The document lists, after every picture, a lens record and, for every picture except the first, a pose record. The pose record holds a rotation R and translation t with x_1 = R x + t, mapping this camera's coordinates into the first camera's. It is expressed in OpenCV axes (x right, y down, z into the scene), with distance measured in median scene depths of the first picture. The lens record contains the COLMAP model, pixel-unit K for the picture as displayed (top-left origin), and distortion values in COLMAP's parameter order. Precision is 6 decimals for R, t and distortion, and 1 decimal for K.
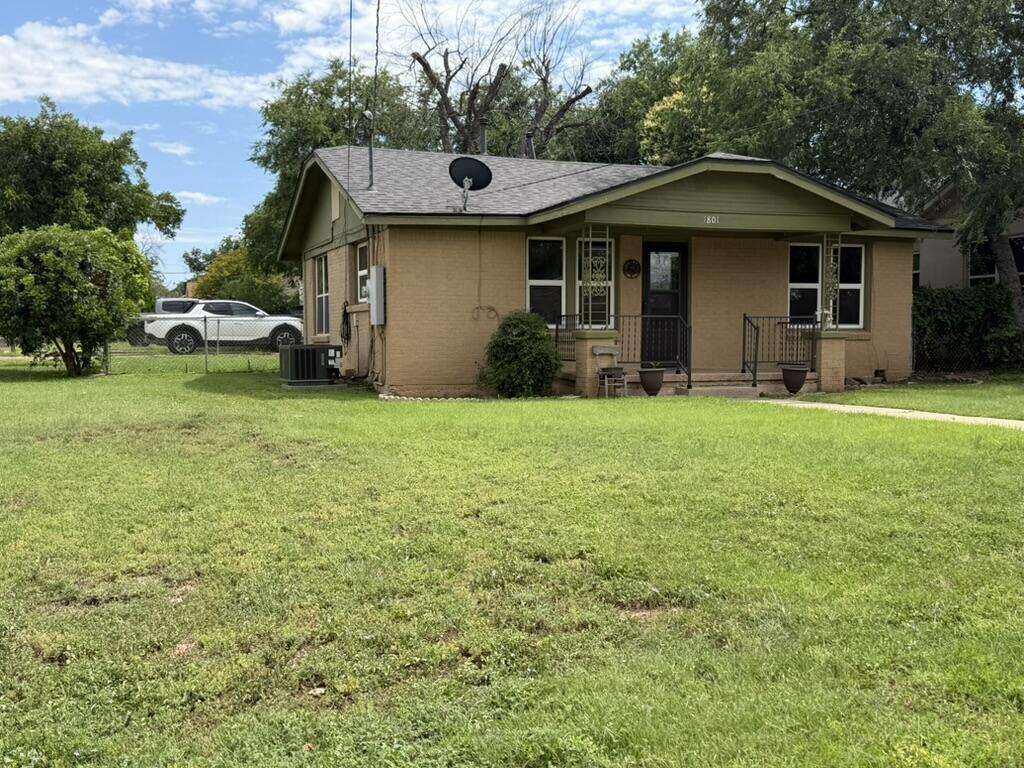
lens RADIAL K [[1142.1, 0, 512.0], [0, 1142.1, 384.0], [0, 0, 1]] dist [0.132881, -0.009692]
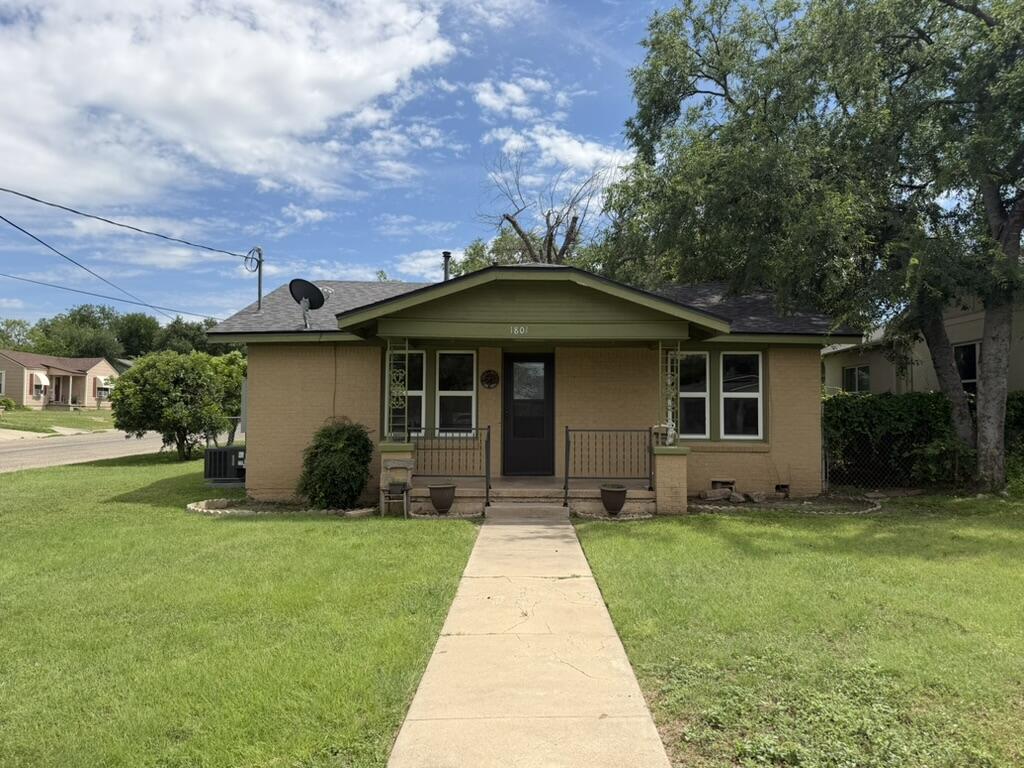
lens RADIAL K [[725.7, 0, 512.0], [0, 725.7, 384.0], [0, 0, 1]] dist [0.125405, -0.196397]
pose [[0.938234, -0.006530, -0.345940, 0.348613], [-0.022038, 0.996664, -0.078583, -0.045343], [0.345299, 0.081353, 0.934960, 0.395223]]
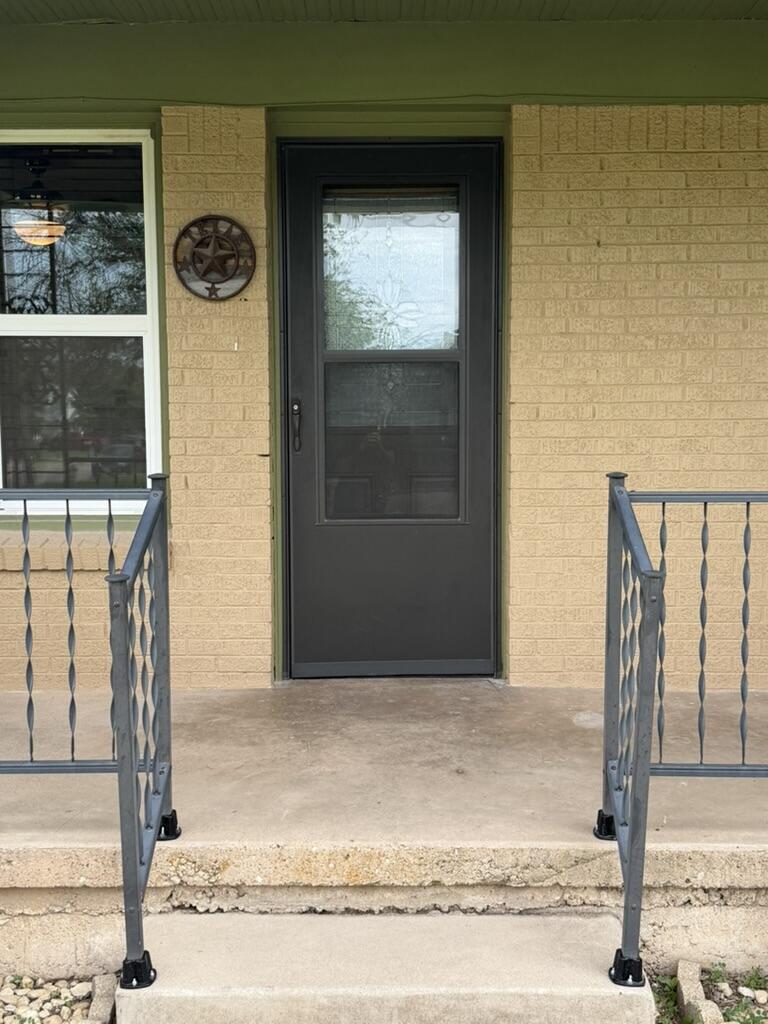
lens RADIAL K [[1142.1, 0, 384.0], [0, 1142.1, 512.0], [0, 0, 1]] dist [0.132881, -0.009692]
pose [[0.945772, 0.023531, -0.323978, 0.212359], [-0.013975, 0.999397, 0.031791, -0.057258], [0.324531, -0.025540, 0.945530, 0.789208]]
